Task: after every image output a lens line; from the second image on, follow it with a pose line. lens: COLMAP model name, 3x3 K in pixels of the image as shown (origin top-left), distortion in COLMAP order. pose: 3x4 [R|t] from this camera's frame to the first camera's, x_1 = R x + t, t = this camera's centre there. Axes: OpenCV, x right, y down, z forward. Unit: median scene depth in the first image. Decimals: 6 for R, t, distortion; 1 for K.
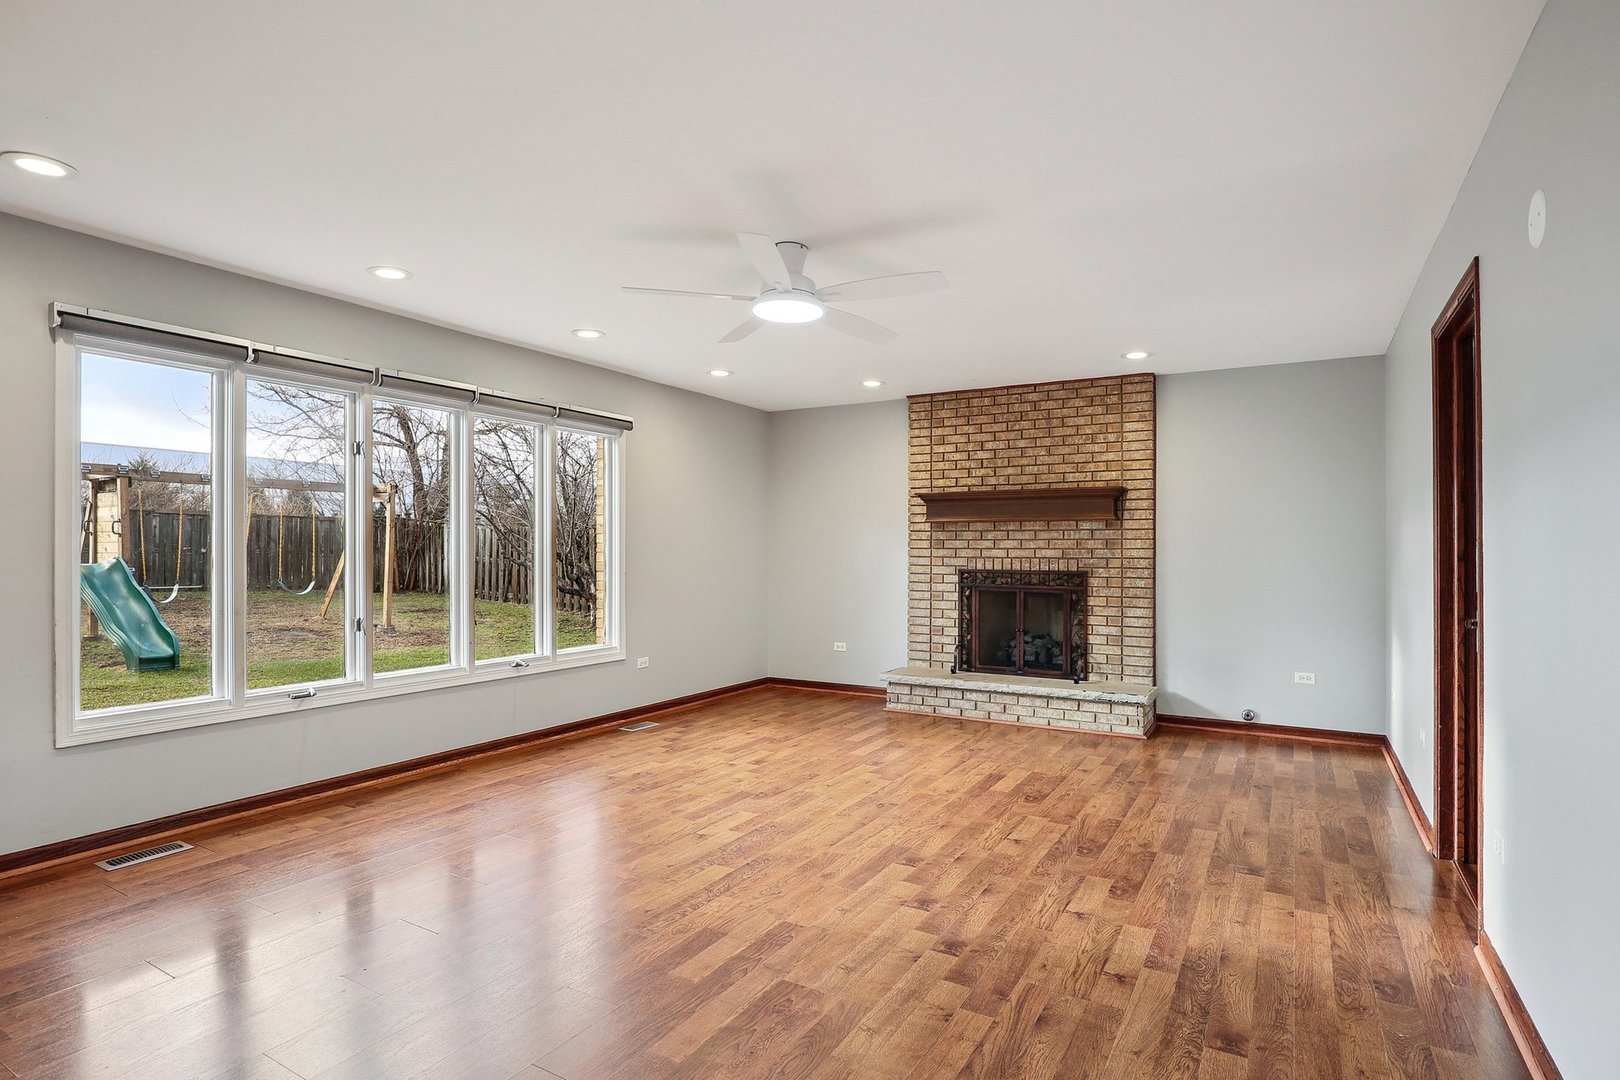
lens RADIAL K [[822.9, 0, 808.8], [0, 822.9, 547.9], [0, 0, 1]] dist [-0.006629, 0.002313]
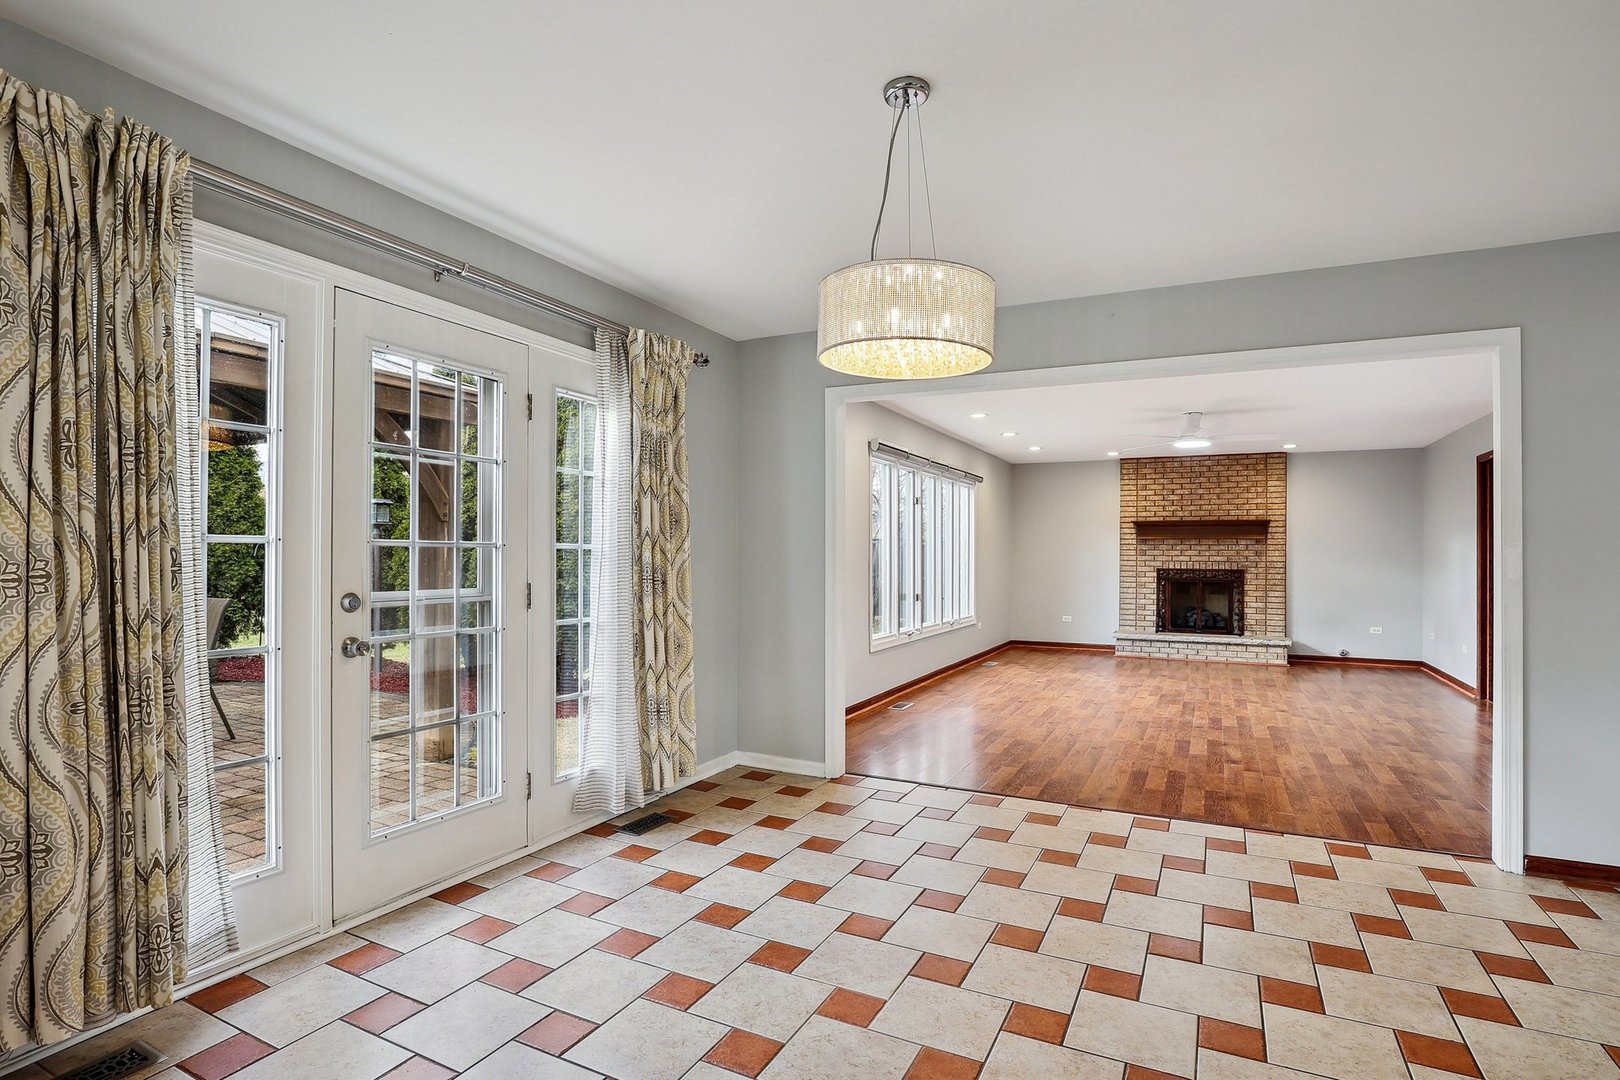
lens RADIAL K [[822.9, 0, 808.0], [0, 822.9, 551.3], [0, 0, 1]] dist [-0.006629, 0.002313]
pose [[0.997530, 0.005754, 0.069999, -0.648279], [-0.005330, 0.999966, -0.006236, 0.006548], [-0.070032, 0.005847, 0.997528, -0.586380]]
